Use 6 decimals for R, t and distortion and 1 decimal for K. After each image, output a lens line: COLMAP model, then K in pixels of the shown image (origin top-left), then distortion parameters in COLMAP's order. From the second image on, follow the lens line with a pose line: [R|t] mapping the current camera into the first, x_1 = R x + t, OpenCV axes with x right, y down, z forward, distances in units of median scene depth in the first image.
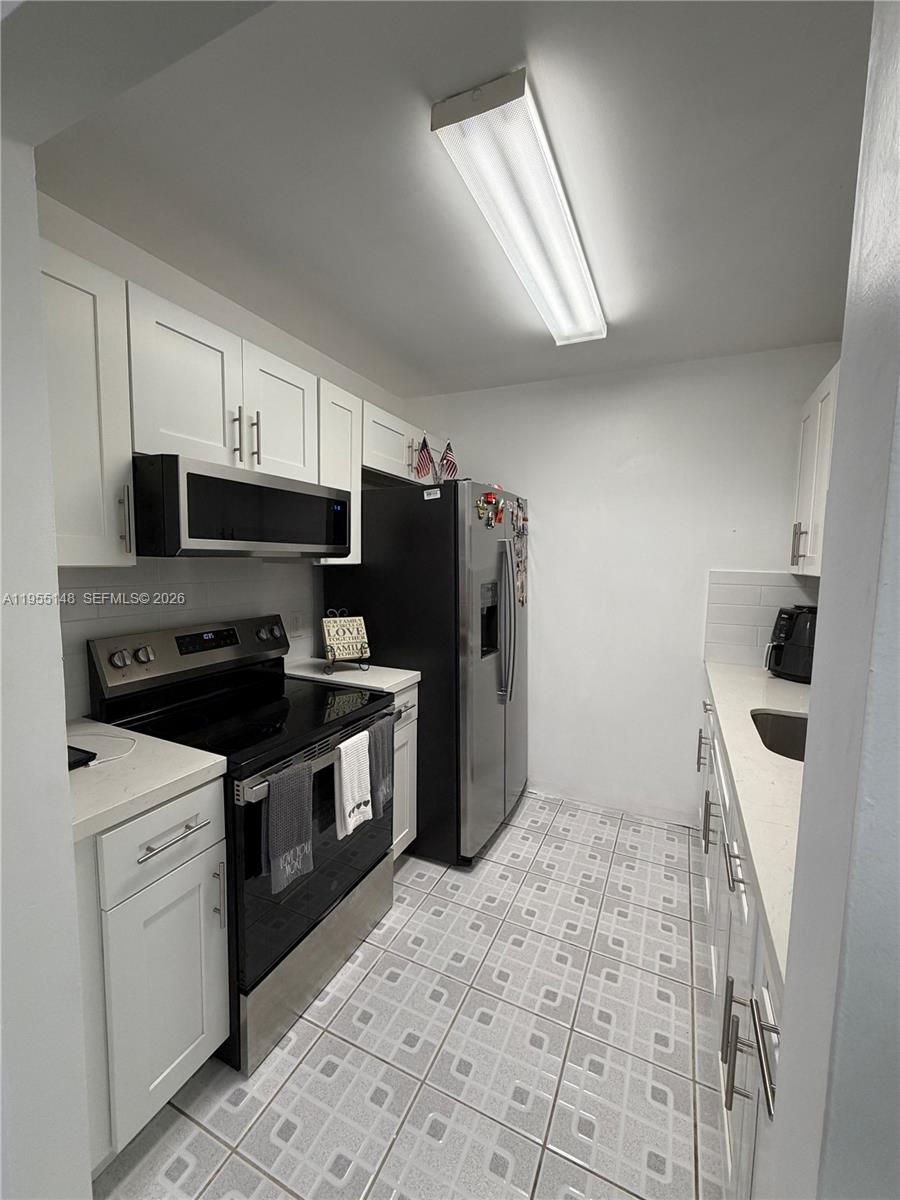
lens RADIAL K [[491.3, 0, 449.1], [0, 491.3, 596.7], [0, 0, 1]] dist [-0.002435, 0.000023]
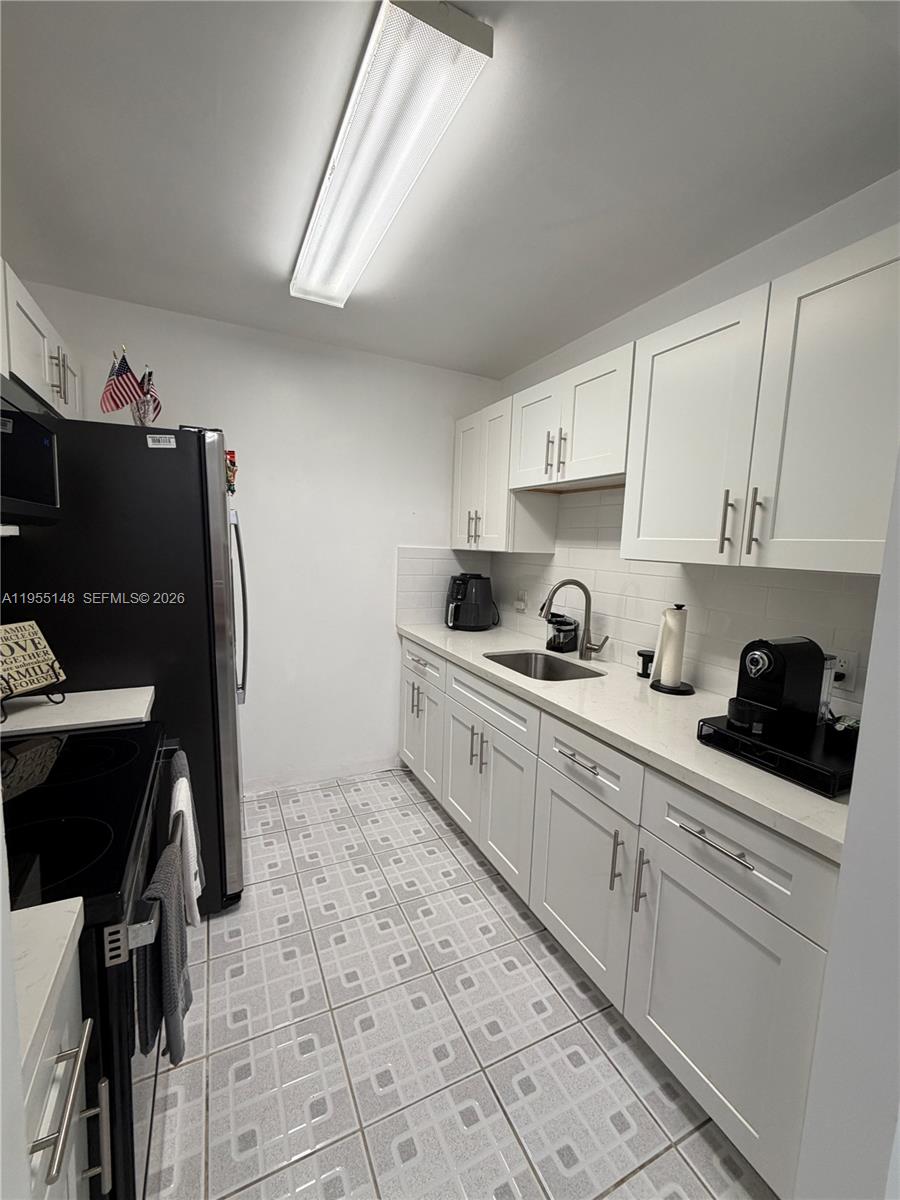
lens RADIAL K [[491.3, 0, 449.1], [0, 491.3, 597.8], [0, 0, 1]] dist [-0.002435, 0.000023]
pose [[0.628217, -0.080320, 0.773882, -0.413075], [0.040004, 0.996676, 0.070969, -0.014720], [-0.777009, -0.013626, 0.629341, 0.247362]]
